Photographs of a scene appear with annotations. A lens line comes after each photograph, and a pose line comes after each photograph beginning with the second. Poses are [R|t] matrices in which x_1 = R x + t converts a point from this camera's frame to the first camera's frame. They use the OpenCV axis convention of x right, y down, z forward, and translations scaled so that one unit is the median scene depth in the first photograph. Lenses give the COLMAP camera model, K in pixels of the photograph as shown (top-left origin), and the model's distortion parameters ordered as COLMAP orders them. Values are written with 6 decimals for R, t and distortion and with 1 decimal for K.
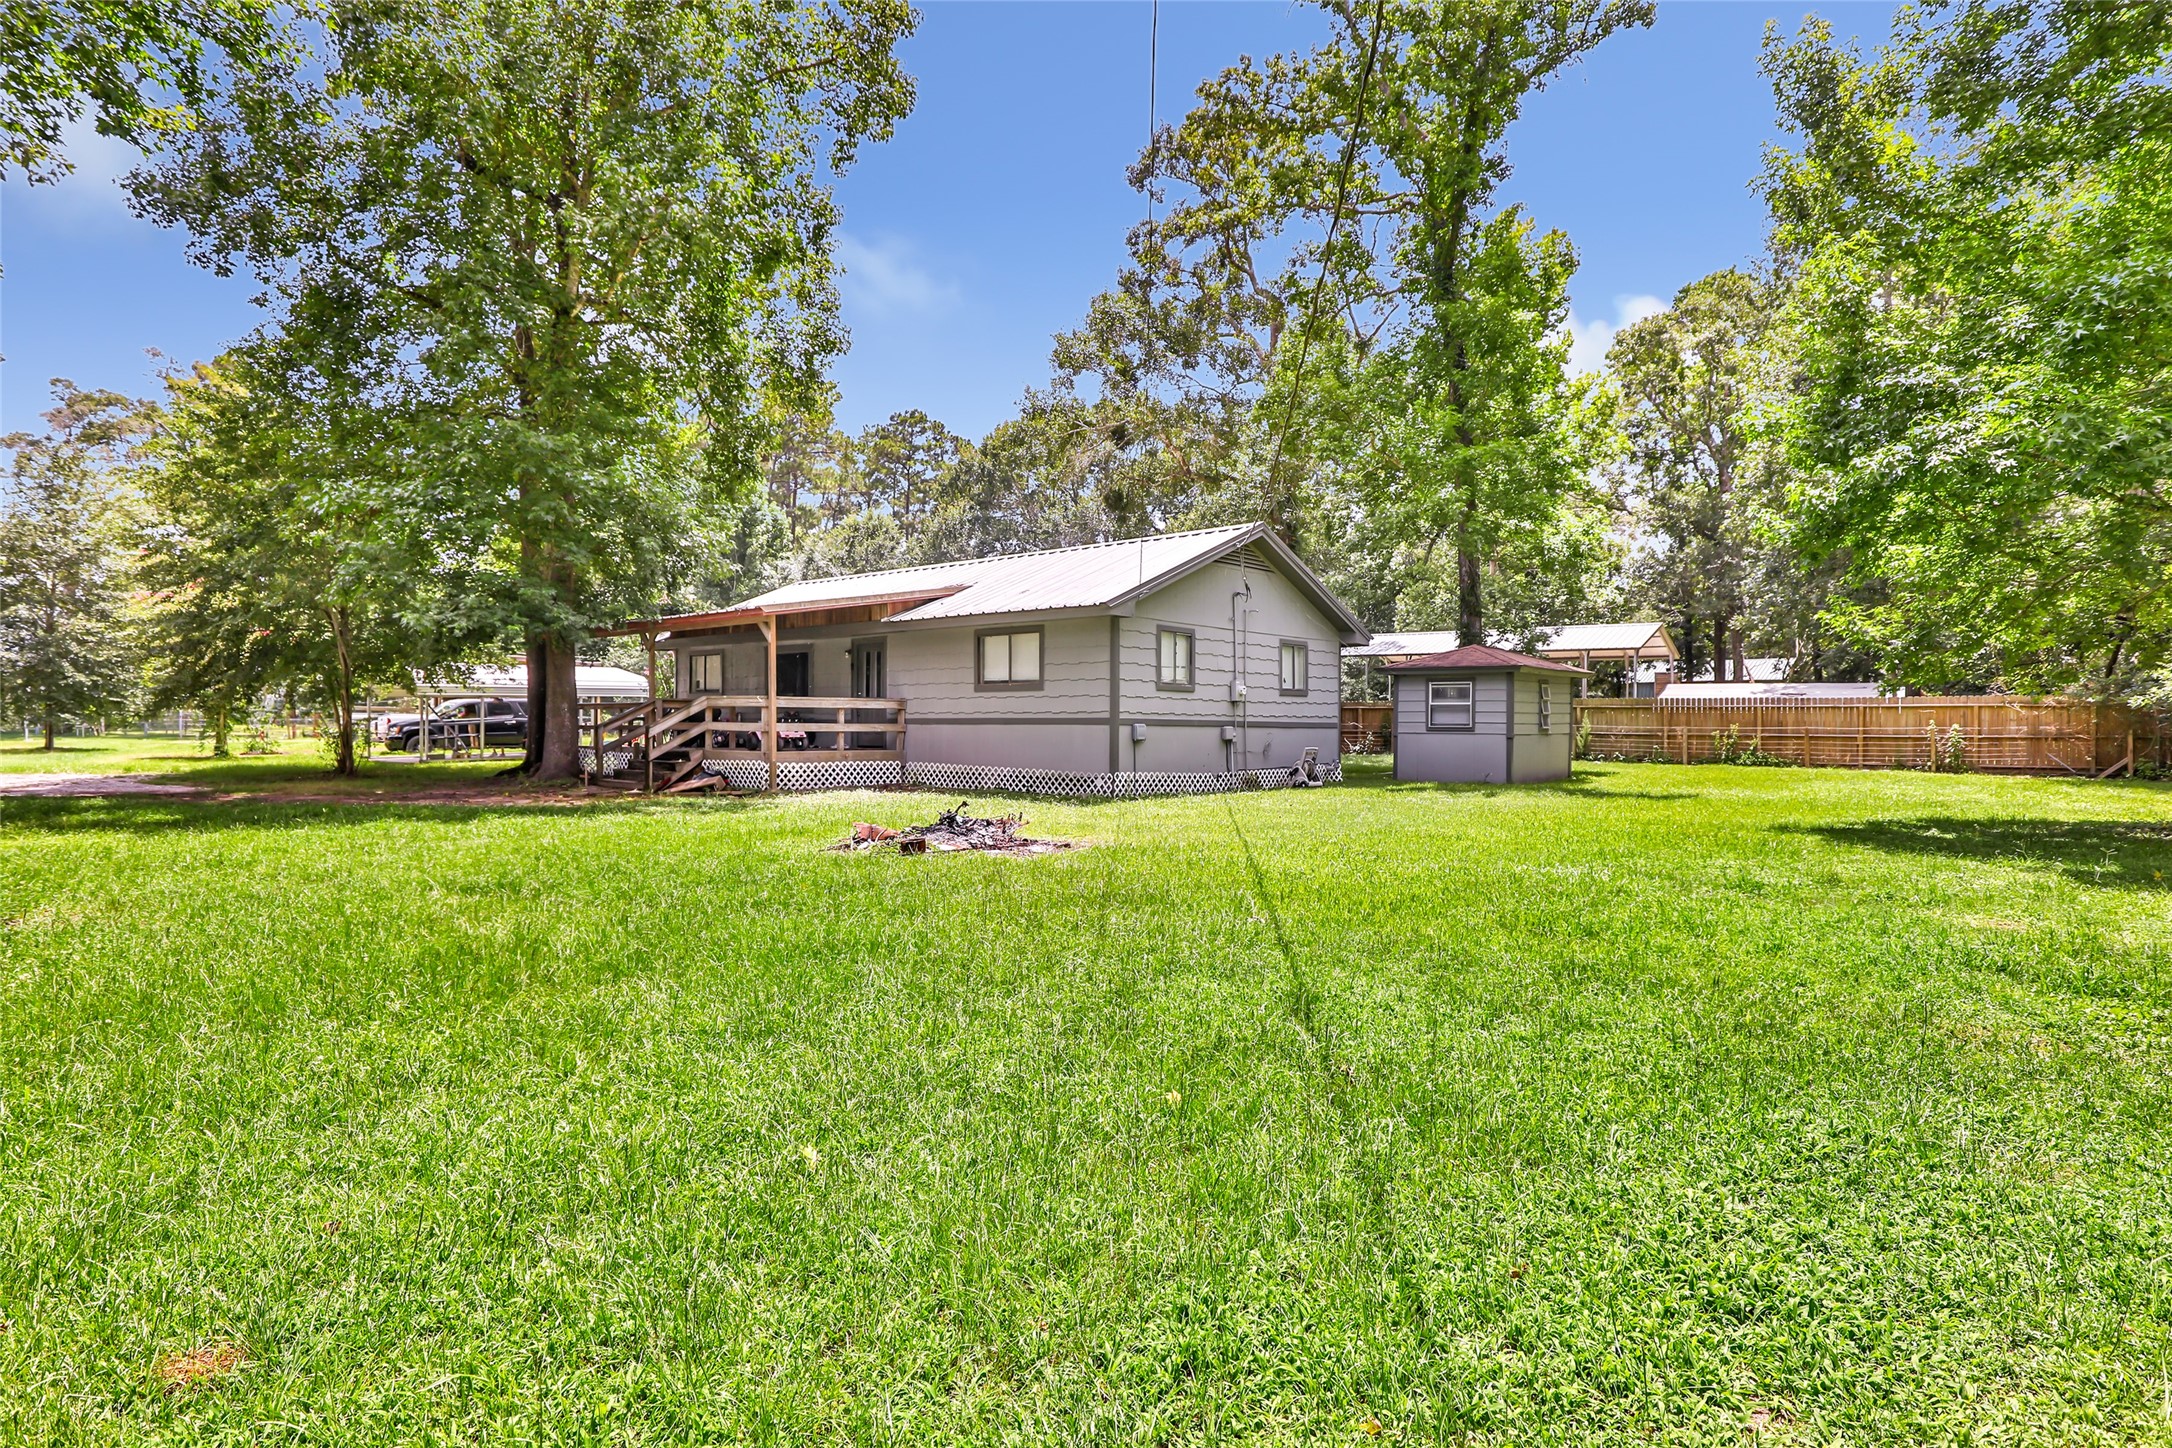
lens RADIAL K [[1109.1, 0, 1086.0], [0, 1109.1, 724.0], [0, 0, 1]] dist [-0.000530, -0.000415]
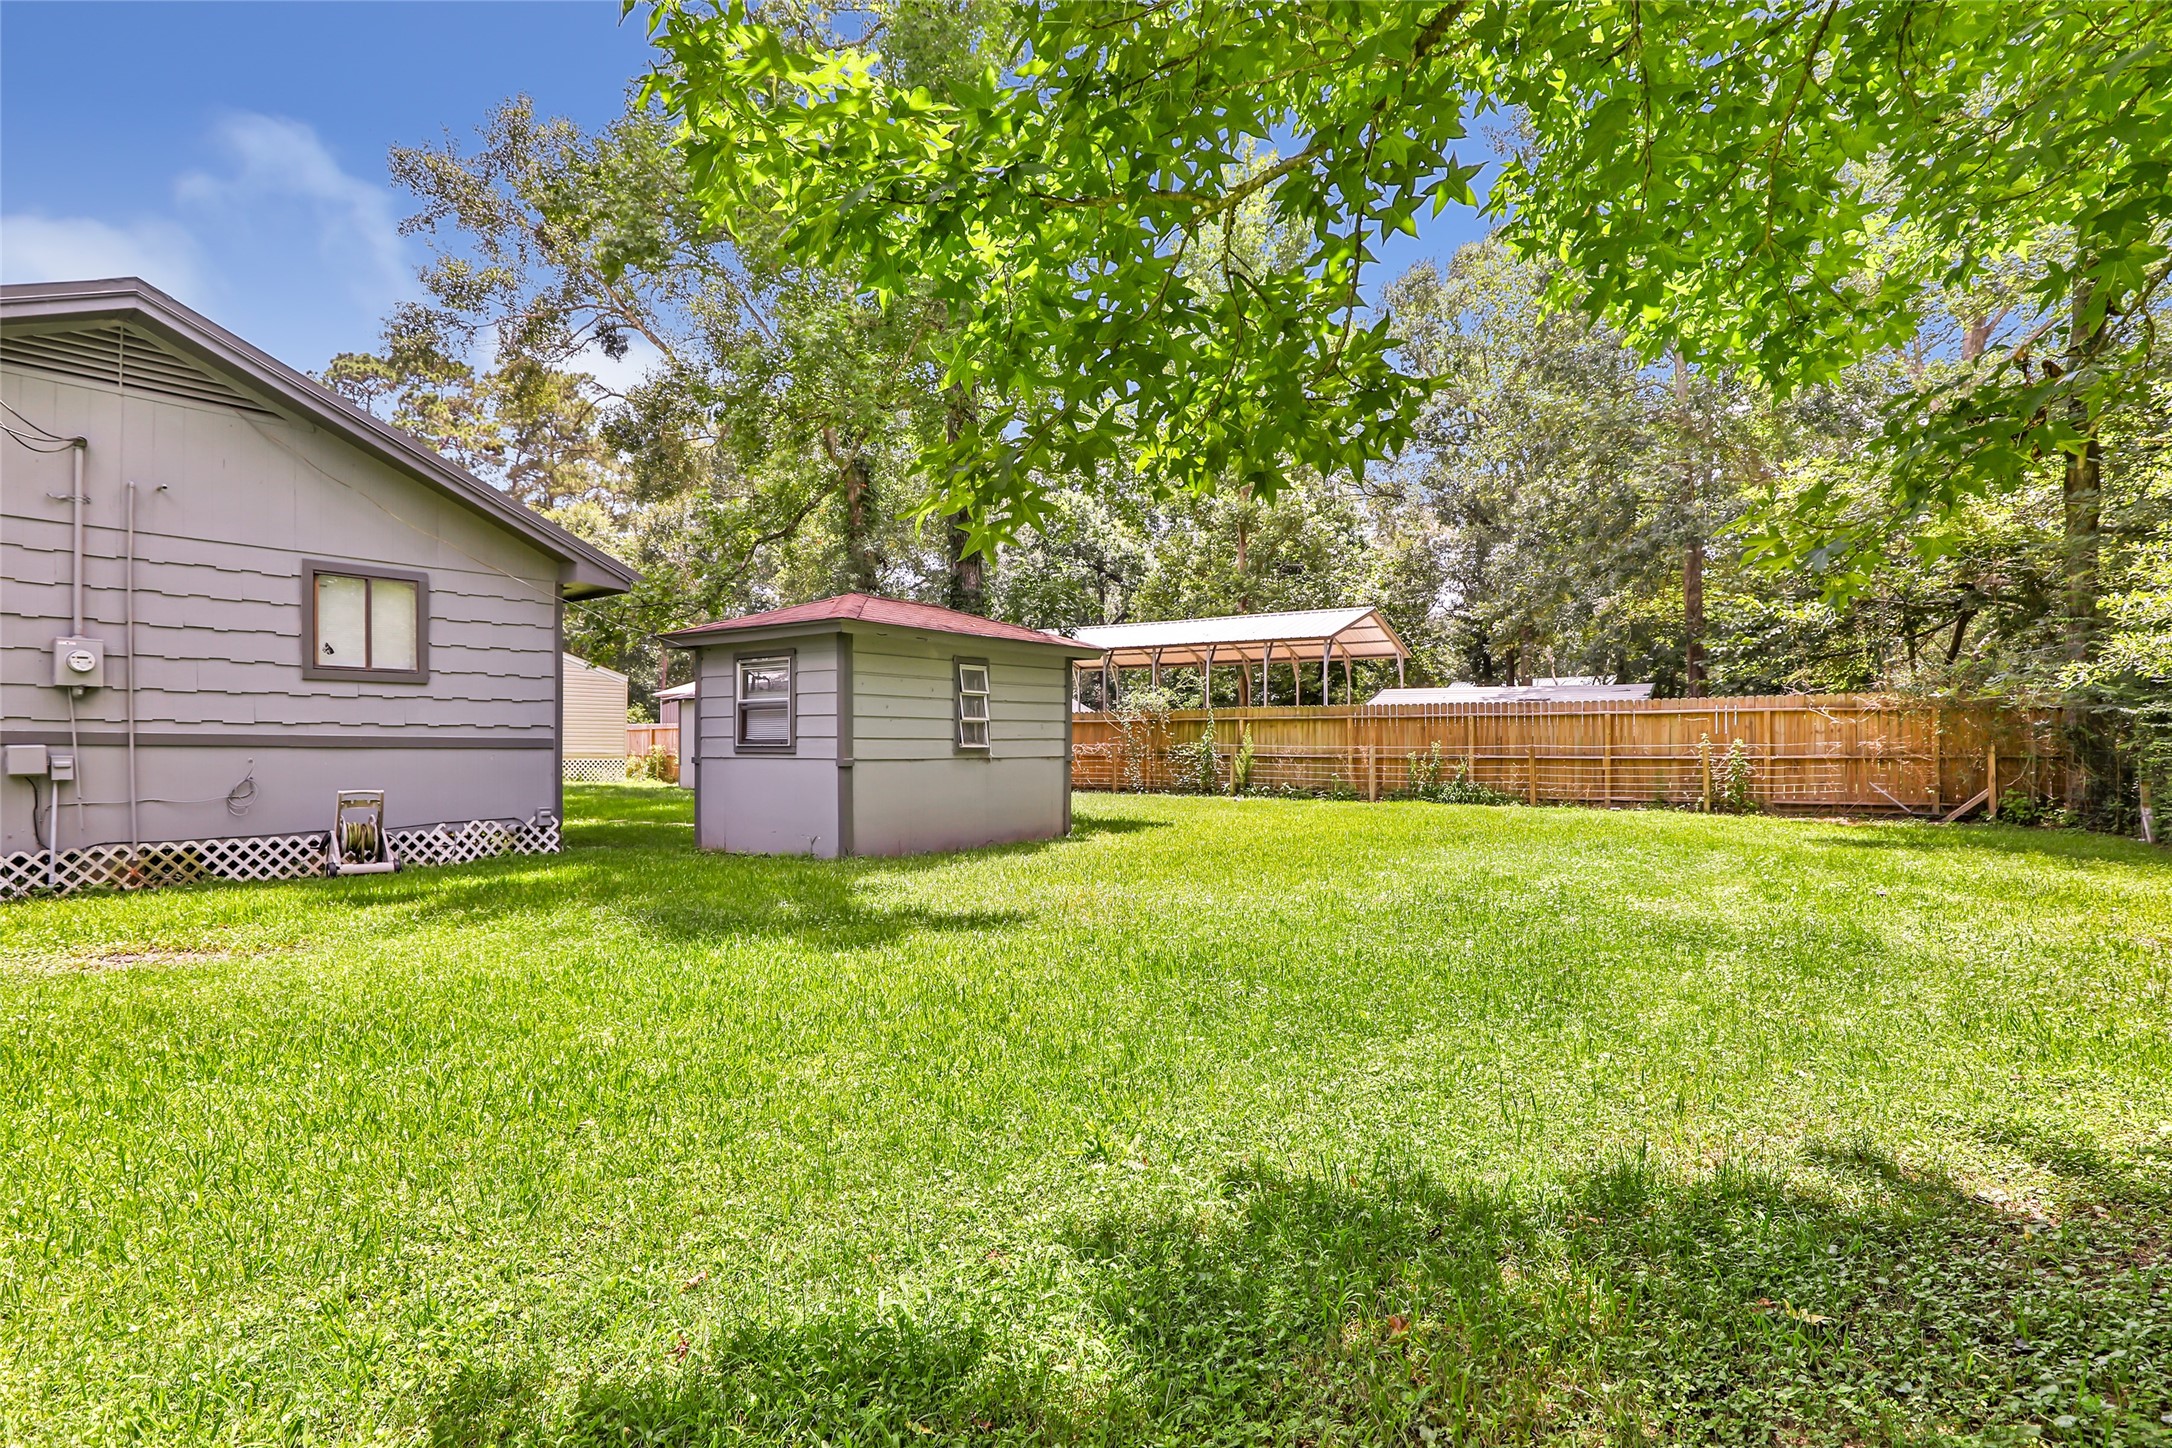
lens RADIAL K [[1096.5, 0, 1083.3], [0, 1096.5, 735.6], [0, 0, 1]] dist [0.002534, 0.000275]
pose [[0.996697, -0.004715, 0.081069, 0.362587], [0.005728, 0.999908, -0.012271, 0.004228], [-0.081004, 0.012695, 0.996633, 0.403220]]
